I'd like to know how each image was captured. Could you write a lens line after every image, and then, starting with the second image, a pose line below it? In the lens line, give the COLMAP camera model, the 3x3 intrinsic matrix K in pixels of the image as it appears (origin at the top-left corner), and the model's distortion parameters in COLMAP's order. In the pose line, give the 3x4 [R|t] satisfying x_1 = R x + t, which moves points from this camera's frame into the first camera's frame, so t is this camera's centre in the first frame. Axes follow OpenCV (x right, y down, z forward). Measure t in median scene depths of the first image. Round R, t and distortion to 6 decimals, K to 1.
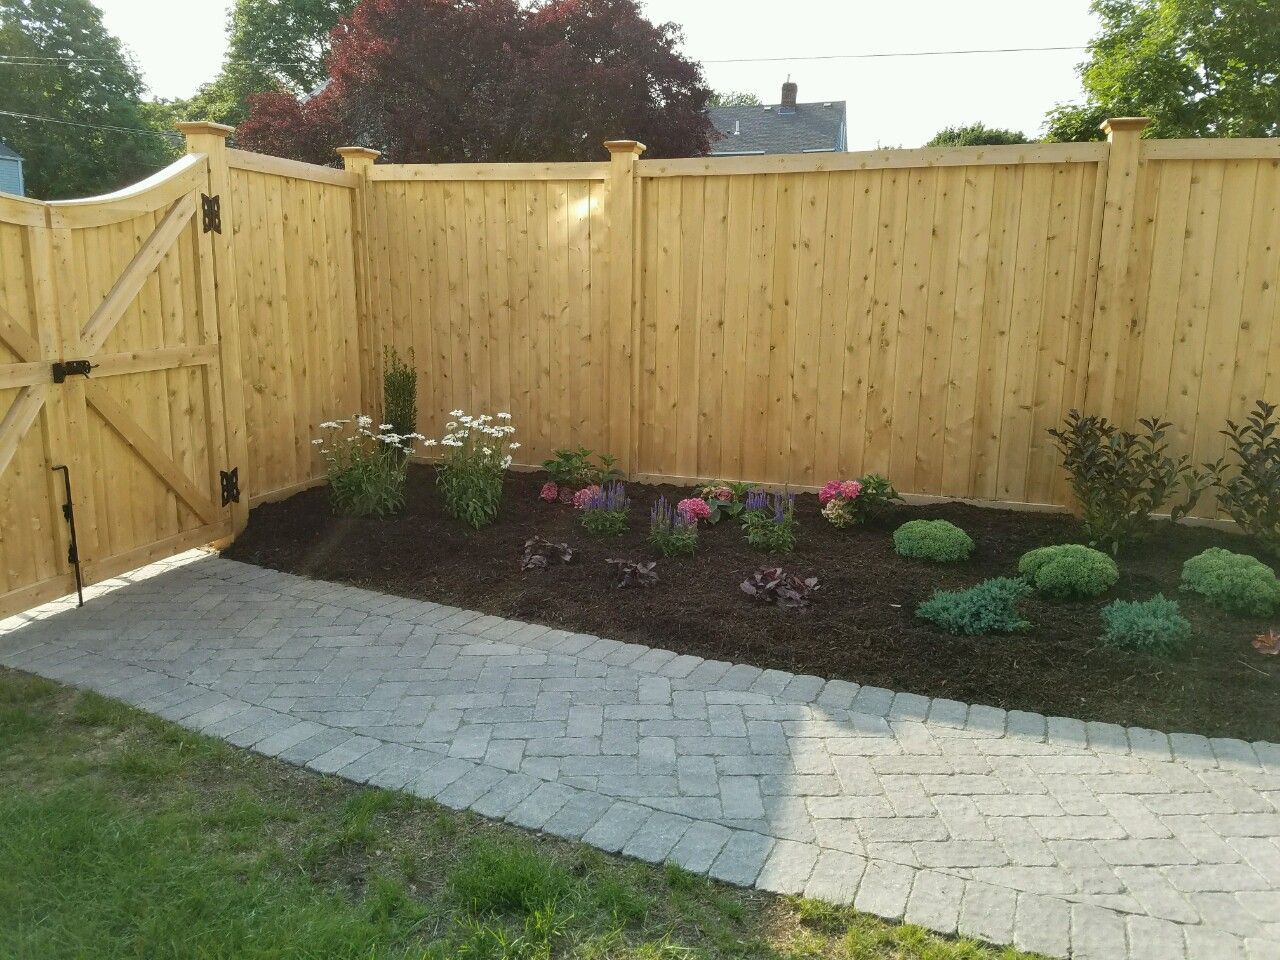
lens RADIAL K [[978.9, 0, 642.7], [0, 978.9, 457.2], [0, 0, 1]] dist [0.246275, -0.446276]
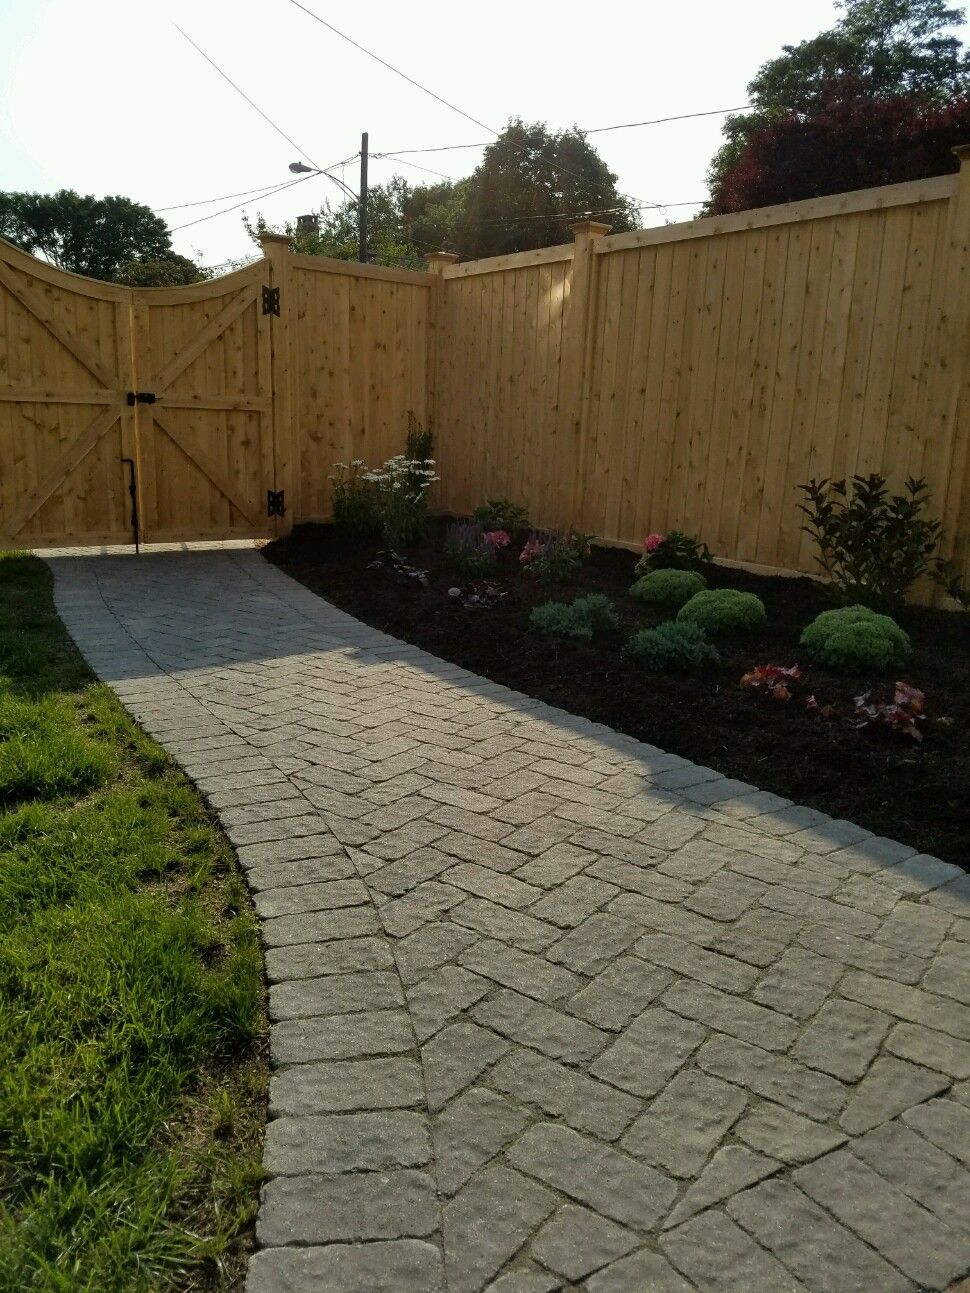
lens RADIAL K [[969.5, 0, 485.0], [0, 969.5, 646.5], [0, 0, 1]] dist [0.196991, -0.356437]
pose [[0.807370, 0.154886, -0.569355, 0.633302], [-0.134756, 0.987833, 0.077638, 0.080754], [0.574452, 0.014042, 0.818418, 0.050650]]
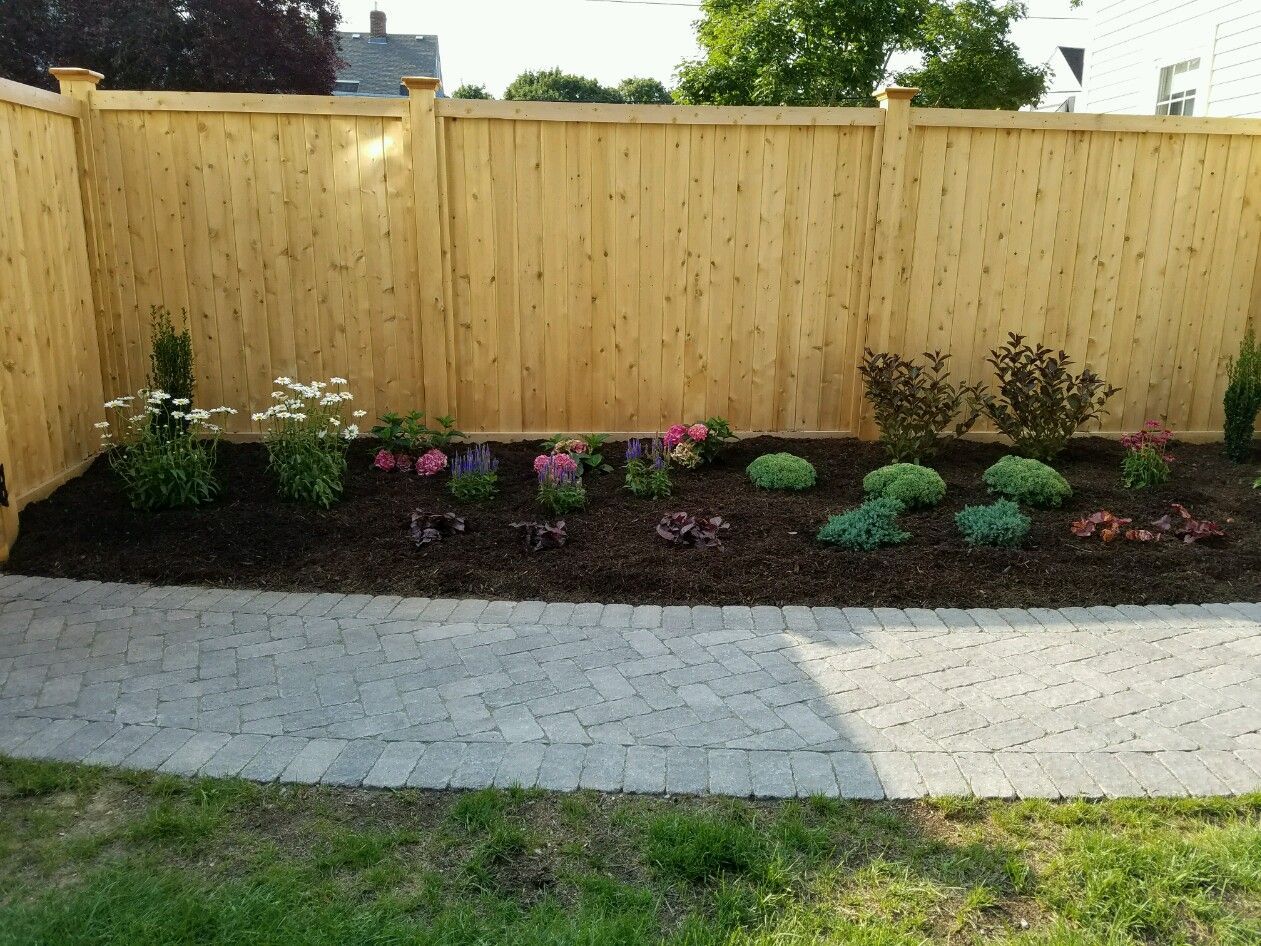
lens RADIAL K [[960.4, 0, 652.0], [0, 960.4, 468.1], [0, 0, 1]] dist [0.232571, -0.391064]
pose [[0.918181, -0.094214, 0.384795, -0.228129], [0.066642, 0.994201, 0.084405, -0.019279], [-0.390515, -0.051855, 0.919135, 0.054497]]
